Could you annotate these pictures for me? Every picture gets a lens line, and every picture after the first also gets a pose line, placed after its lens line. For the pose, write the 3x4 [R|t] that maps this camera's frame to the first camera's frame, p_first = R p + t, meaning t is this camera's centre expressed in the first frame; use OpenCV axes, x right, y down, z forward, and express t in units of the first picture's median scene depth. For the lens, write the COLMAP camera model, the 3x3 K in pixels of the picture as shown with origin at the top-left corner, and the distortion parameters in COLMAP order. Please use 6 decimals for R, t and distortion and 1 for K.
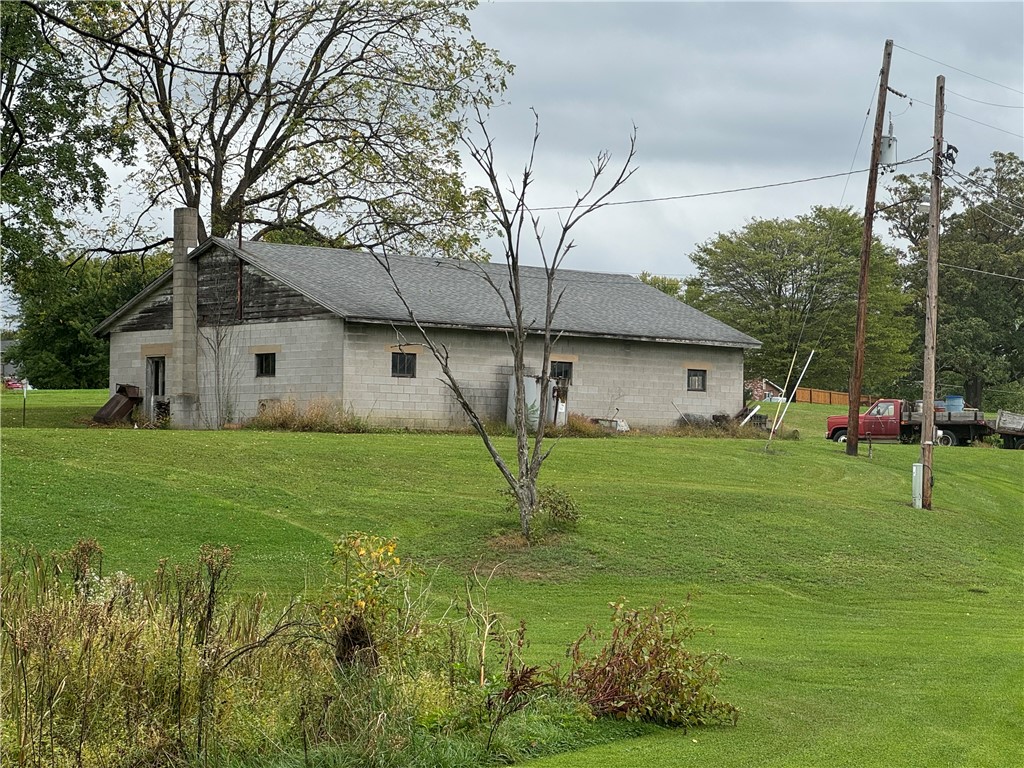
lens RADIAL K [[2551.8, 0, 510.6], [0, 2551.8, 383.8], [0, 0, 1]] dist [-0.001265, 0.000000]
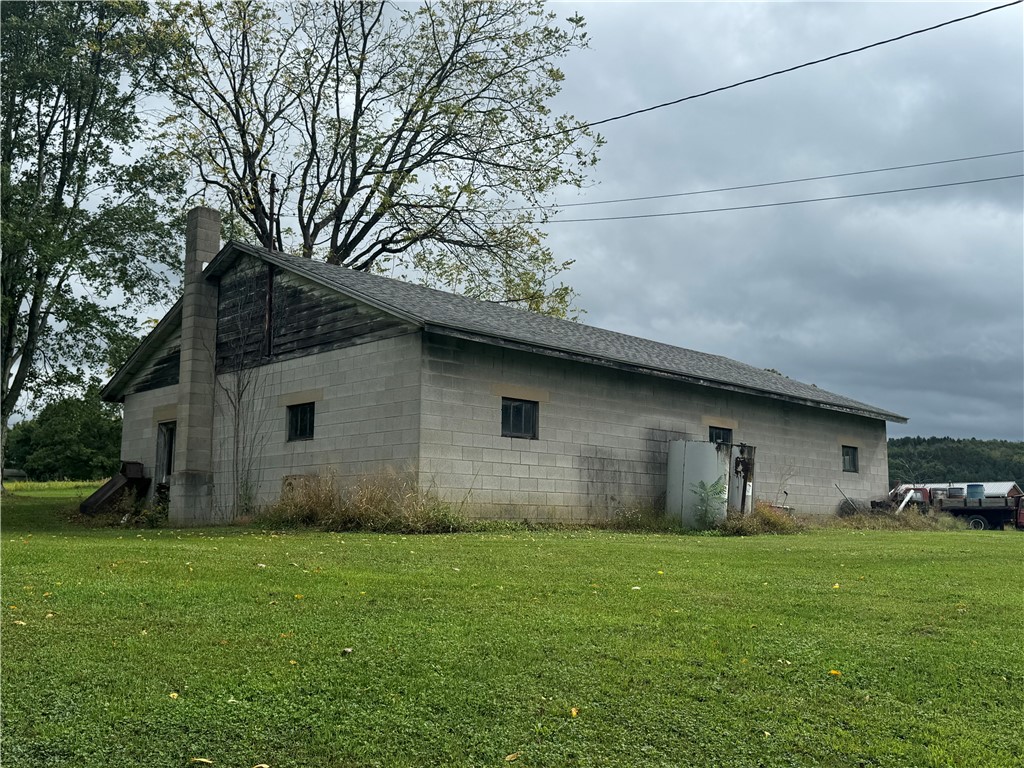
lens RADIAL K [[933.3, 0, 516.5], [0, 933.3, 394.8], [0, 0, 1]] dist [0.097526, 0.000000]
pose [[0.999899, -0.001529, 0.014113, -0.044813], [0.002942, 0.994917, -0.100660, 0.009482], [-0.013887, 0.100691, 0.994821, 0.755918]]
